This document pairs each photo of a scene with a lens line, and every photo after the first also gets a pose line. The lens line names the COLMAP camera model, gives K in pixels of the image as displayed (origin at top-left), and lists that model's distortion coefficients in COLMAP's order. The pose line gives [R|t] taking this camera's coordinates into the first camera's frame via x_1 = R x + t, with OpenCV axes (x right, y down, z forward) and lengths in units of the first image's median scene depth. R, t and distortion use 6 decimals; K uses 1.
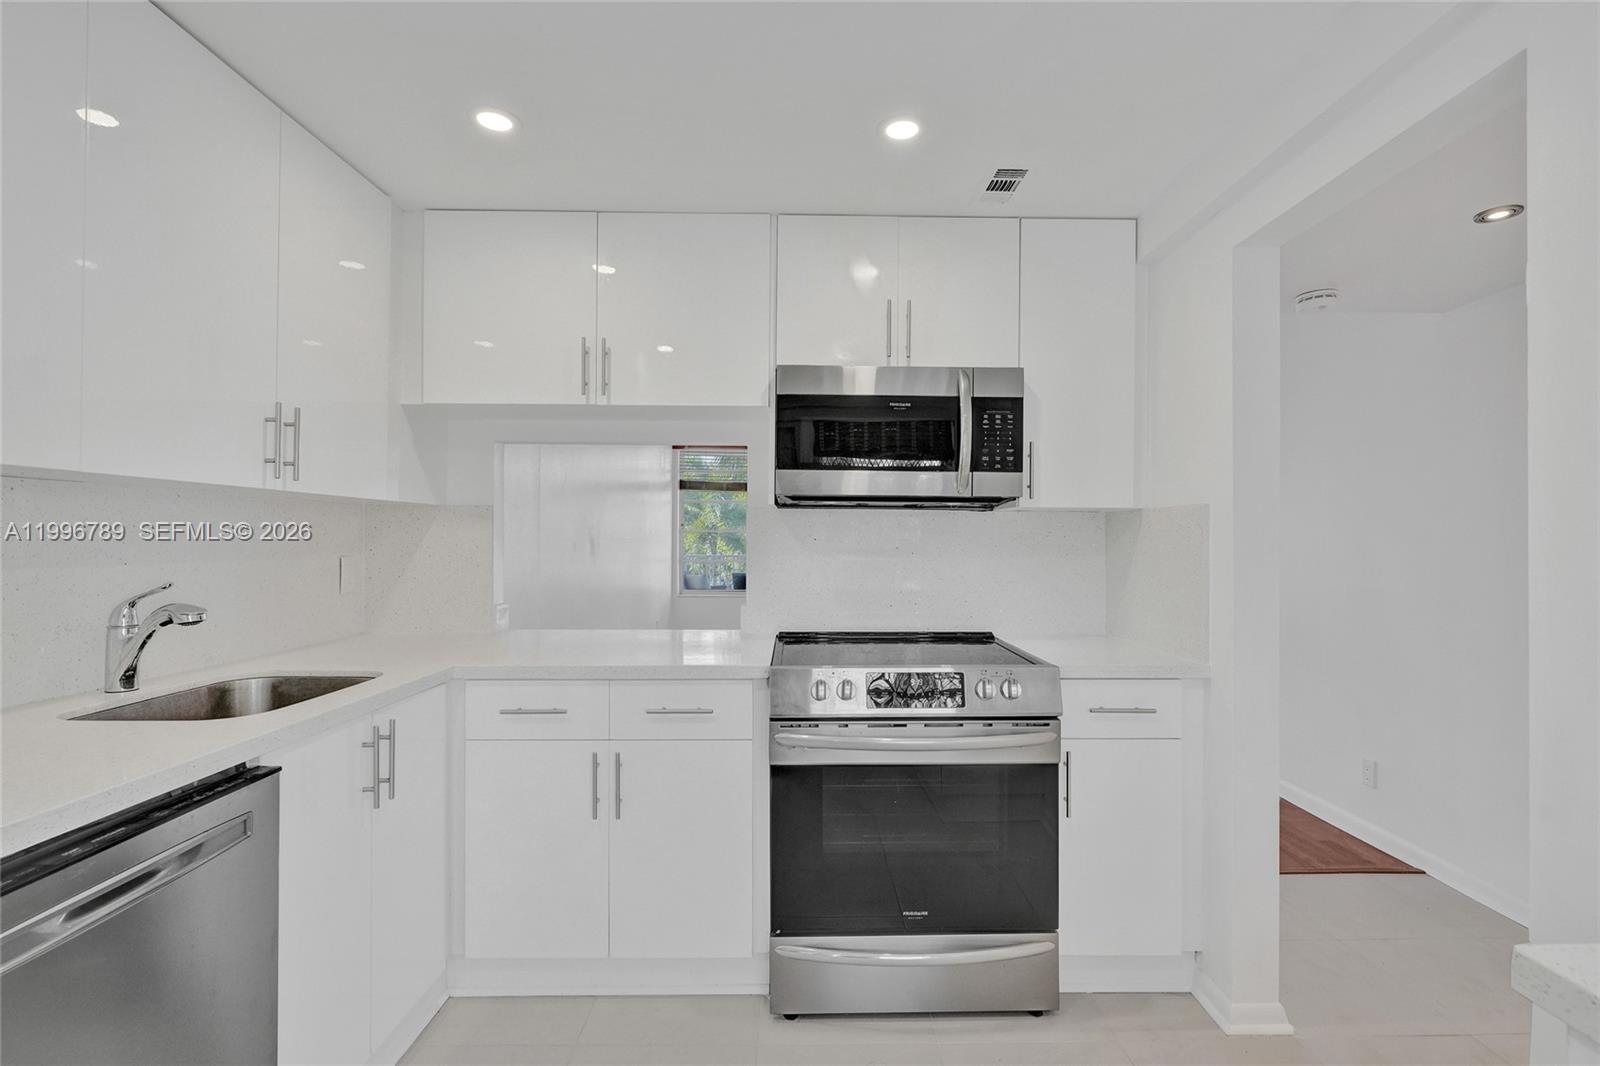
lens RADIAL K [[736.4, 0, 803.0], [0, 736.4, 544.0], [0, 0, 1]] dist [0.000078, 0.000149]
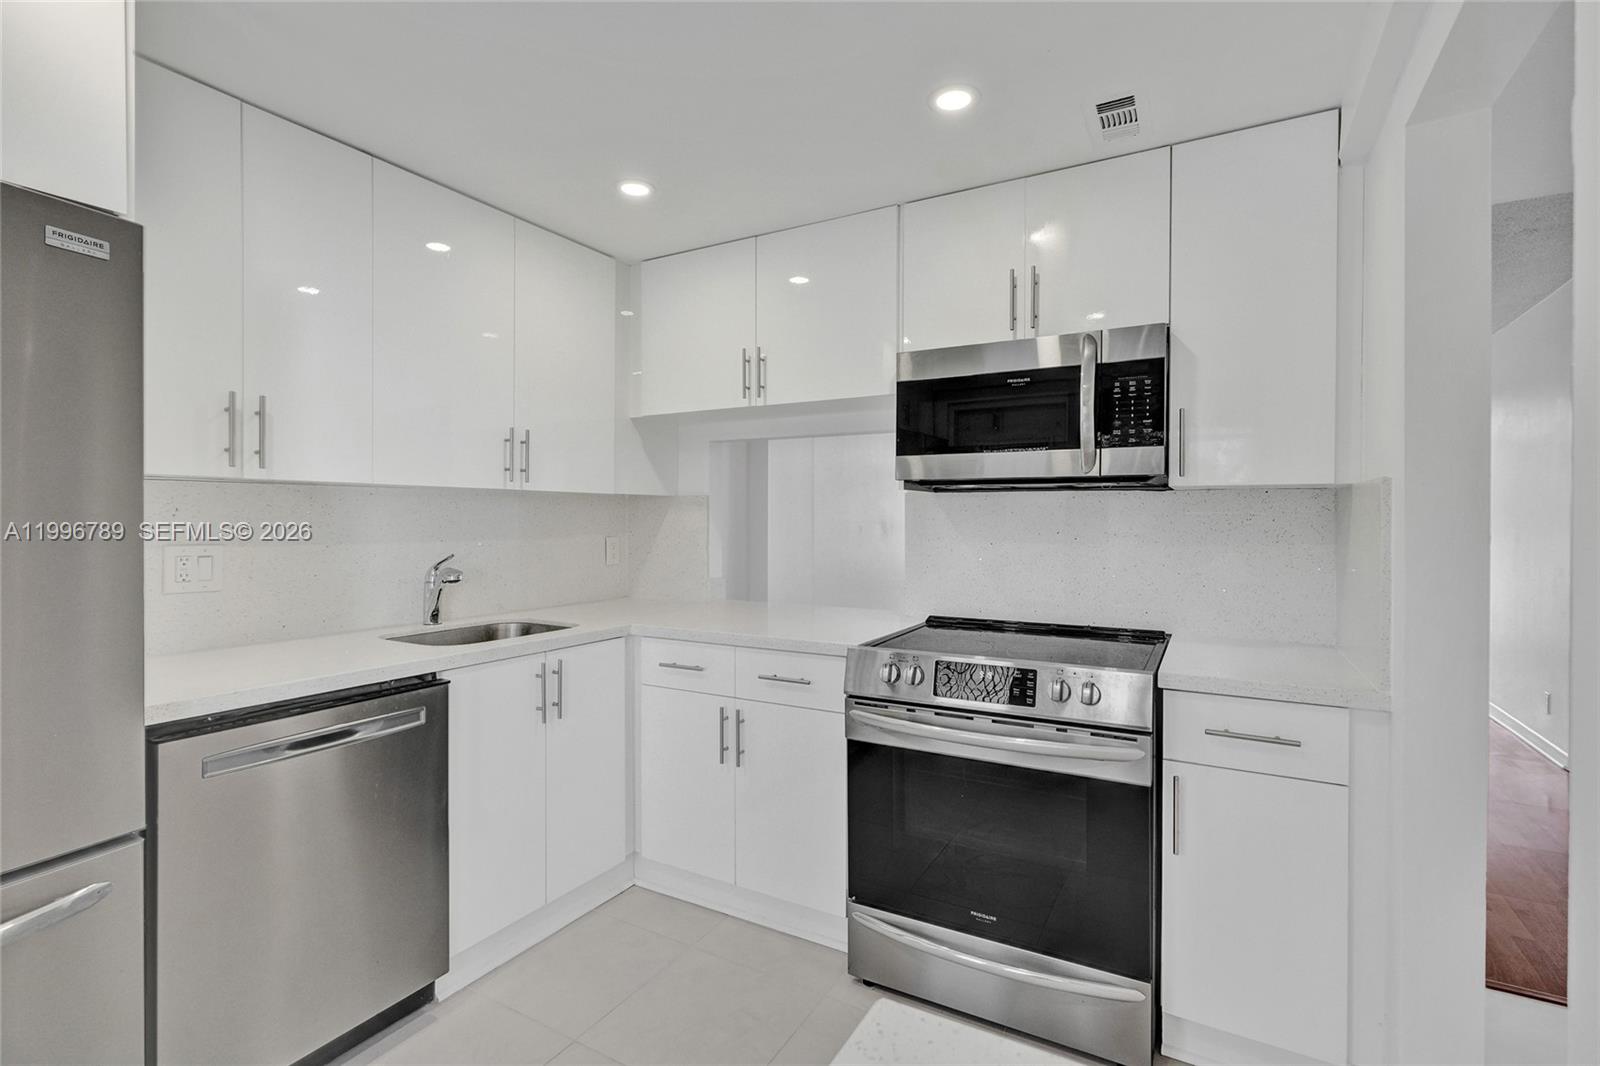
lens RADIAL K [[733.6, 0, 800.0], [0, 733.6, 533.0], [0, 0, 1]] dist [-0.001670, -0.000062]
pose [[0.863207, 0.006225, -0.504811, 0.373590], [-0.001414, 0.999950, 0.009913, -0.004149], [0.504848, -0.007843, 0.863173, 0.054221]]
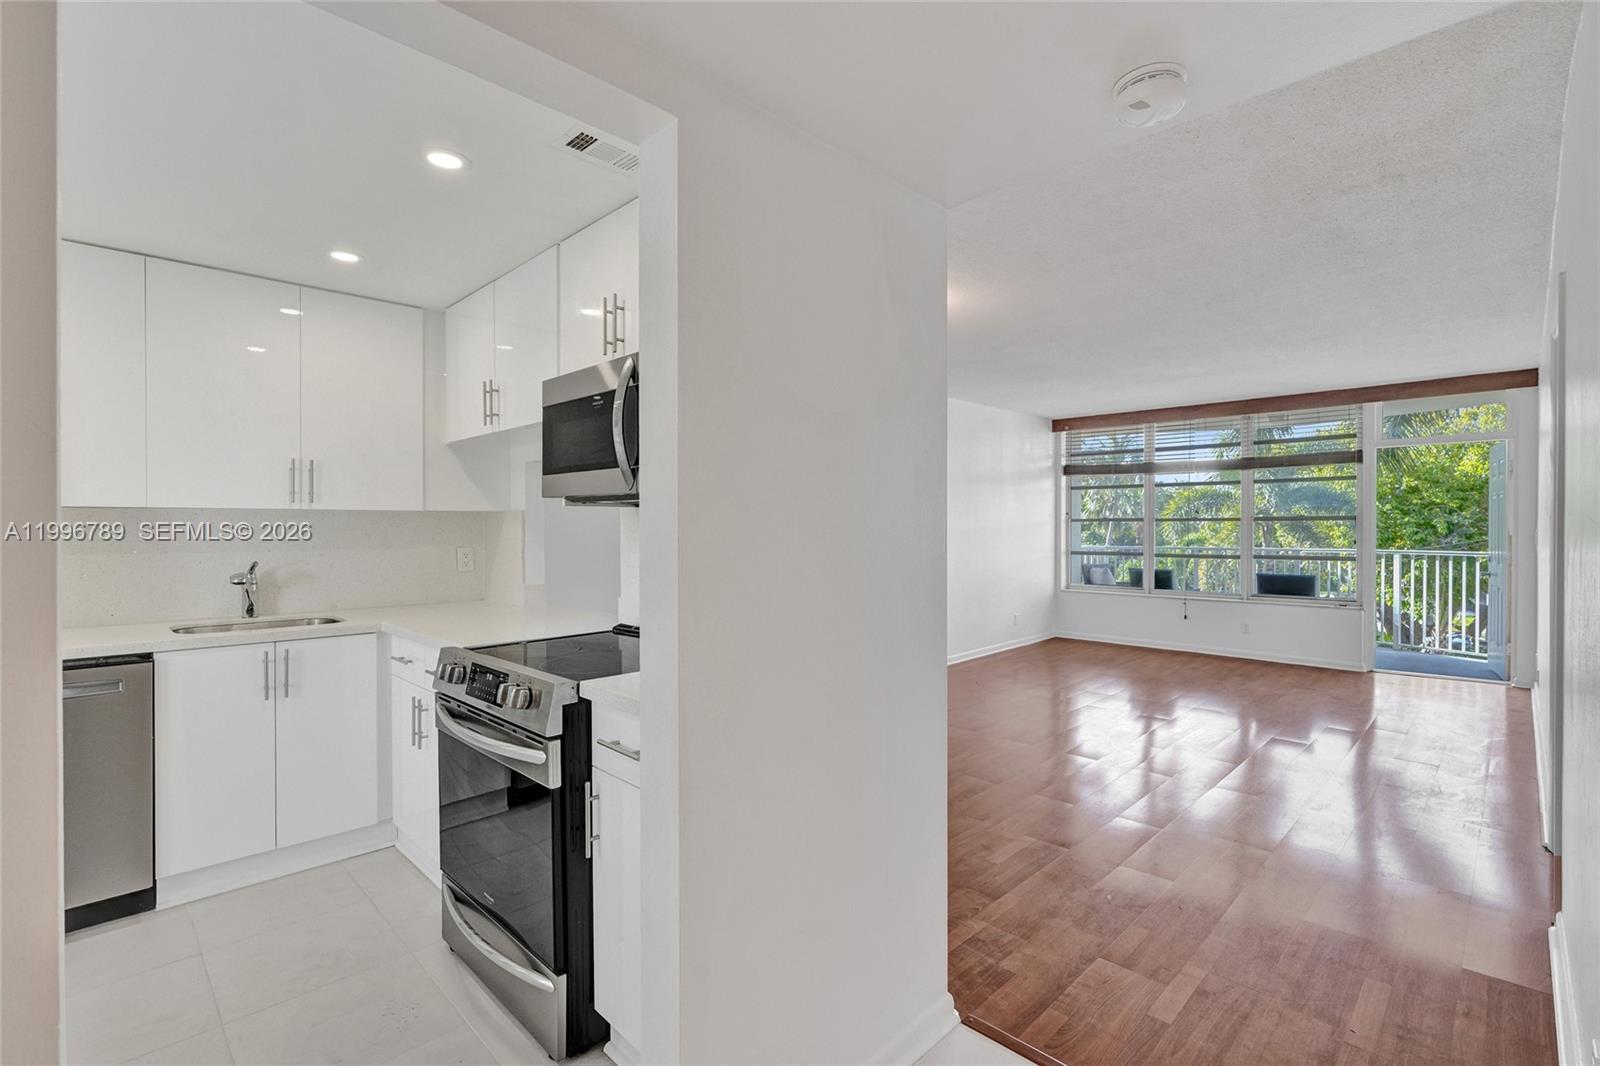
lens RADIAL K [[728.0, 0, 800.0], [0, 728.0, 533.0], [0, 0, 1]] dist [-0.012897, 0.000131]
pose [[0.698960, 0.001851, -0.715158, 1.053303], [-0.000008, 0.999997, 0.002580, -0.017620], [0.715160, -0.001798, 0.698958, 0.528949]]
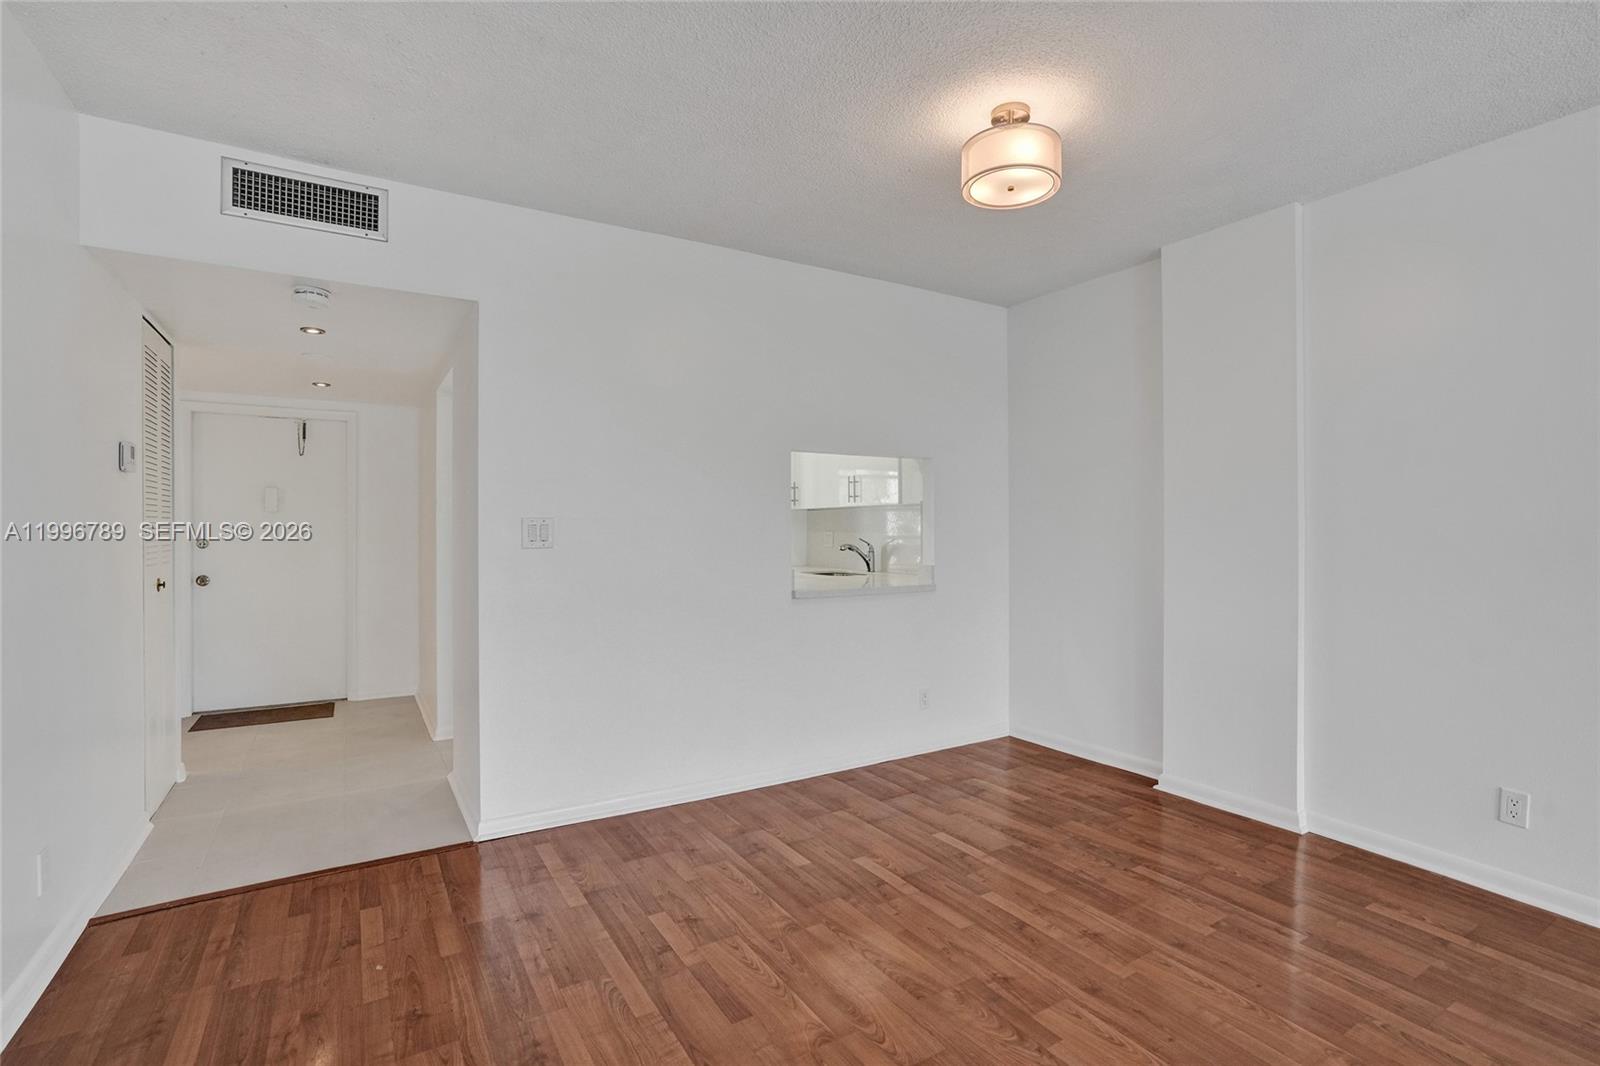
lens RADIAL K [[779.1, 0, 804.1], [0, 779.1, 524.2], [0, 0, 1]] dist [-0.079573, 0.049701]
pose [[-0.868126, -0.000349, -0.496344, 0.726771], [0.000926, 0.999997, -0.002322, 0.006177], [0.496343, -0.002475, -0.868123, 2.777651]]
